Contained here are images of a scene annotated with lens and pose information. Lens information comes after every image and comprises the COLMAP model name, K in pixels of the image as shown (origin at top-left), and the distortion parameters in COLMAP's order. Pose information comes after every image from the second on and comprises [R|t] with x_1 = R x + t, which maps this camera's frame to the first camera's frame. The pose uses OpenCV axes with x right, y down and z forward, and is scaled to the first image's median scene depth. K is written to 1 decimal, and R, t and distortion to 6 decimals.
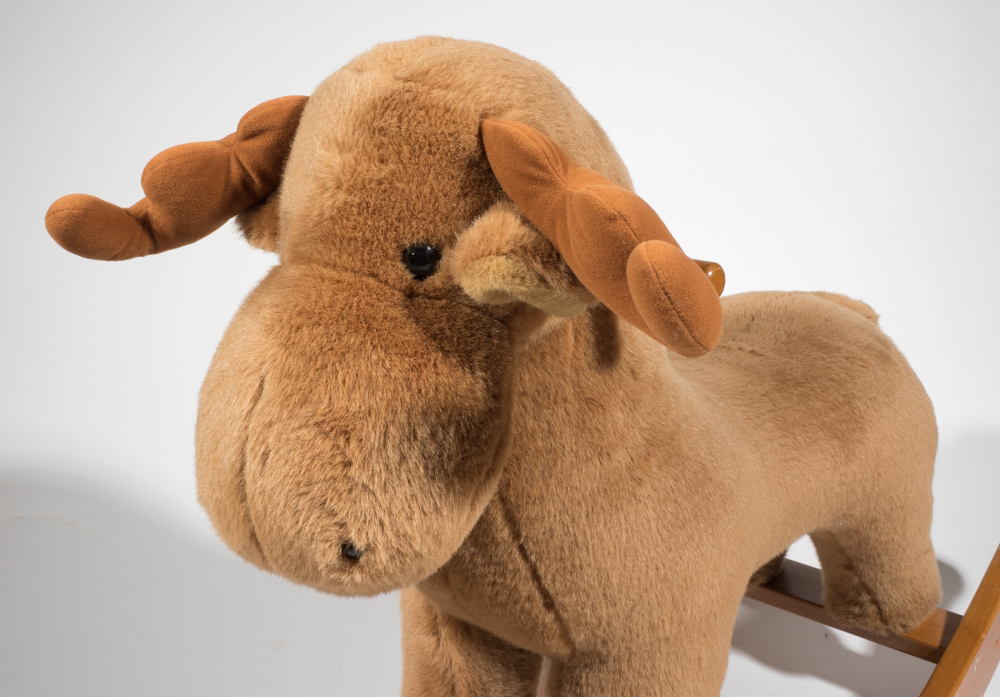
lens RADIAL K [[1120.6, 0, 440.0], [0, 1120.6, 345.9], [0, 0, 1]] dist [0.077582, -0.412088]
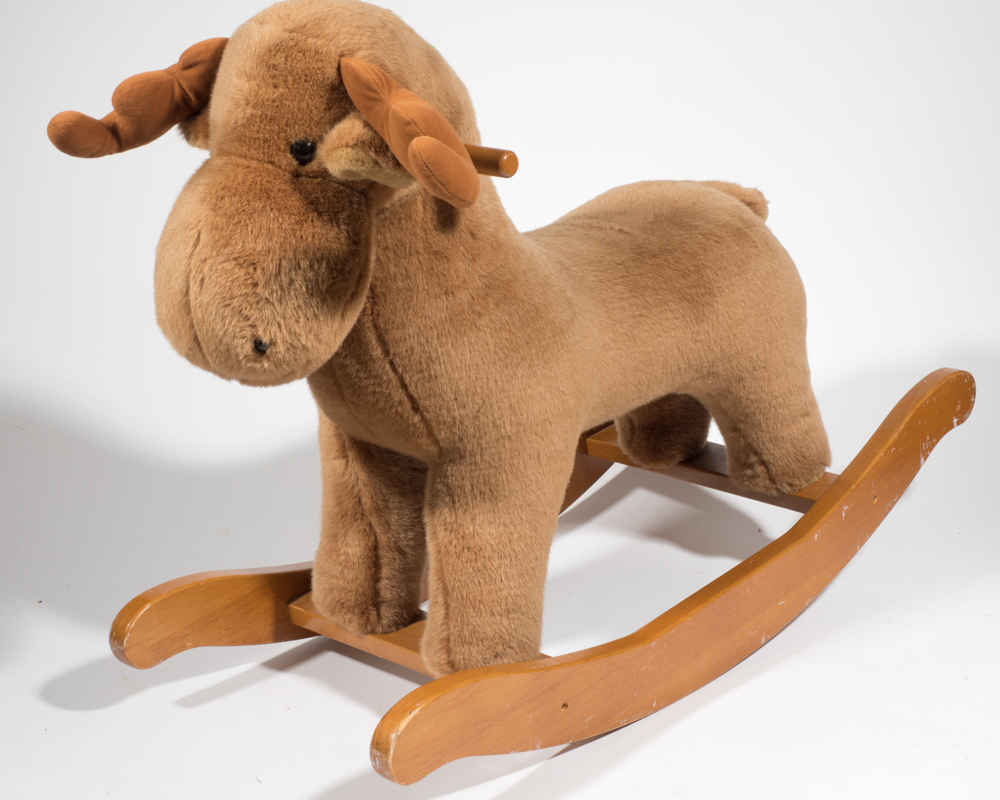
lens RADIAL K [[2057.5, 0, 500.0], [0, 2057.5, 400.0], [0, 0, 1]] dist [0.028405, 0.057981]
pose [[0.999709, -0.016508, -0.017611, 0.275805], [0.017033, 0.999402, 0.030089, 0.168381], [0.017104, -0.030381, 0.999392, -1.675732]]
